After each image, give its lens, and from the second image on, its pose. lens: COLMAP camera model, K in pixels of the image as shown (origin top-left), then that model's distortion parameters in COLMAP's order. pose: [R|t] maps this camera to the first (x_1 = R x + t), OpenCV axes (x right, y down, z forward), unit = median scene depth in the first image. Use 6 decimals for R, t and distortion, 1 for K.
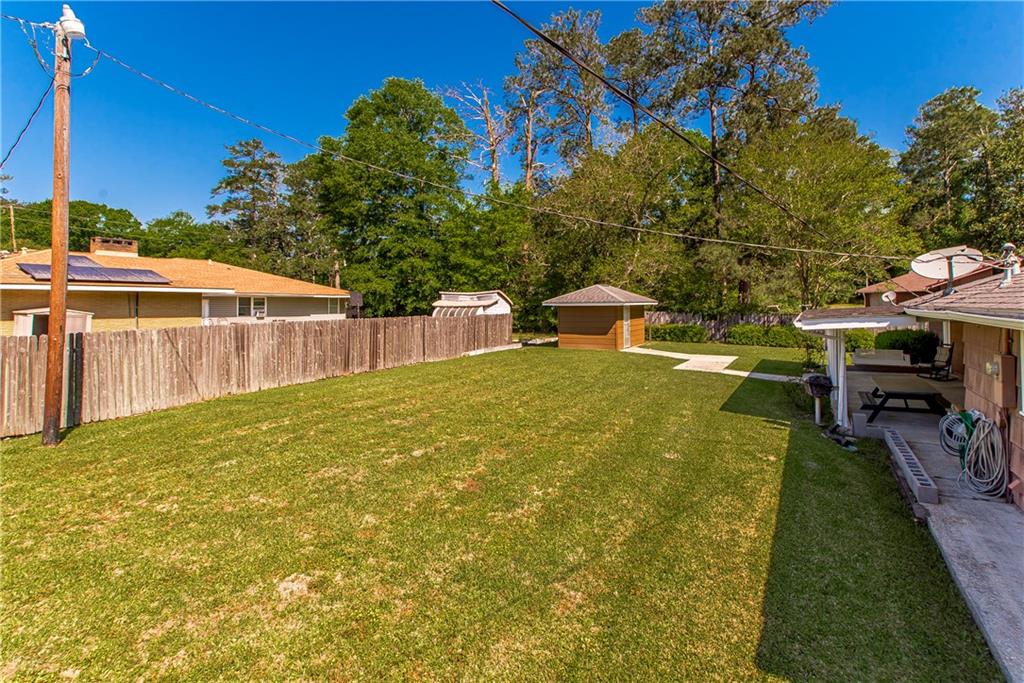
lens RADIAL K [[478.7, 0, 510.1], [0, 478.7, 301.9], [0, 0, 1]] dist [0.001141, 0.000198]
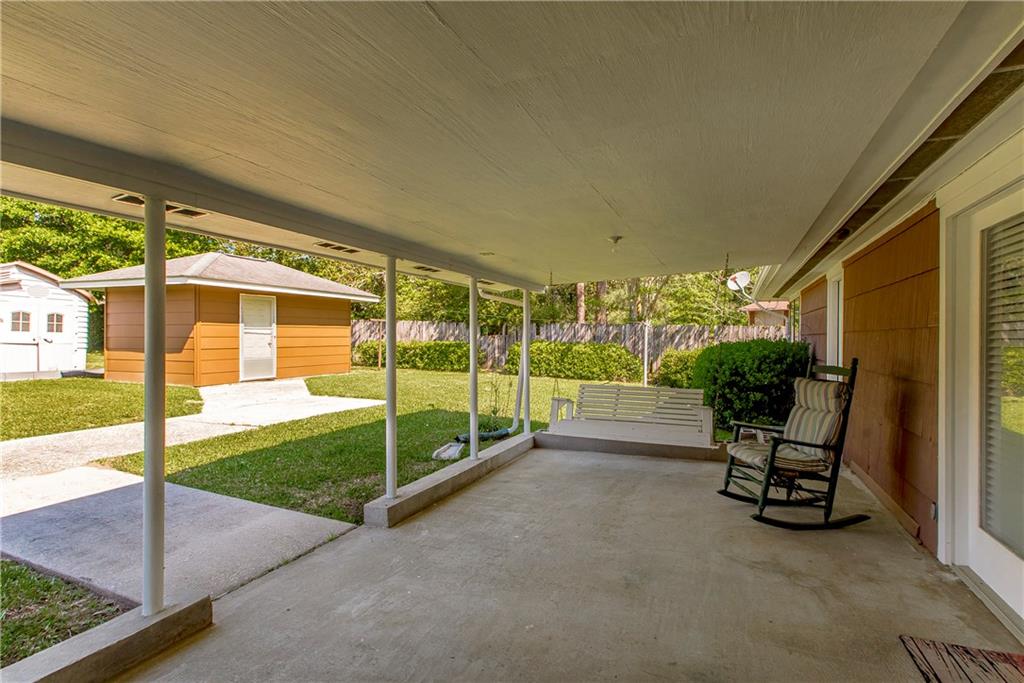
lens RADIAL K [[493.1, 0, 512.0], [0, 493.1, 341.5], [0, 0, 1]] dist [0.001063, 0.000143]
pose [[0.990251, 0.010050, 0.138930, 0.385957], [-0.012461, 0.999786, 0.016501, 0.039436], [-0.138734, -0.018071, 0.990165, 0.417580]]
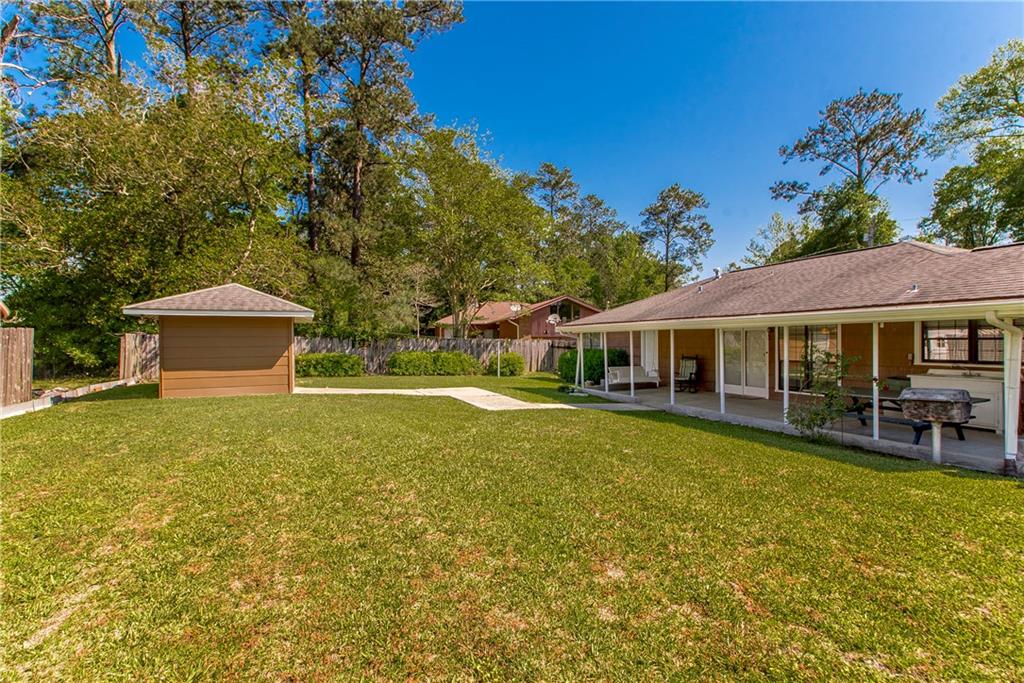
lens RADIAL K [[493.1, 0, 512.0], [0, 493.1, 341.5], [0, 0, 1]] dist [0.001063, 0.000143]
pose [[0.589667, 0.002310, 0.807643, -0.092948], [-0.004014, 0.999992, 0.000070, 0.030255], [-0.807637, -0.003283, 0.589671, 0.357919]]
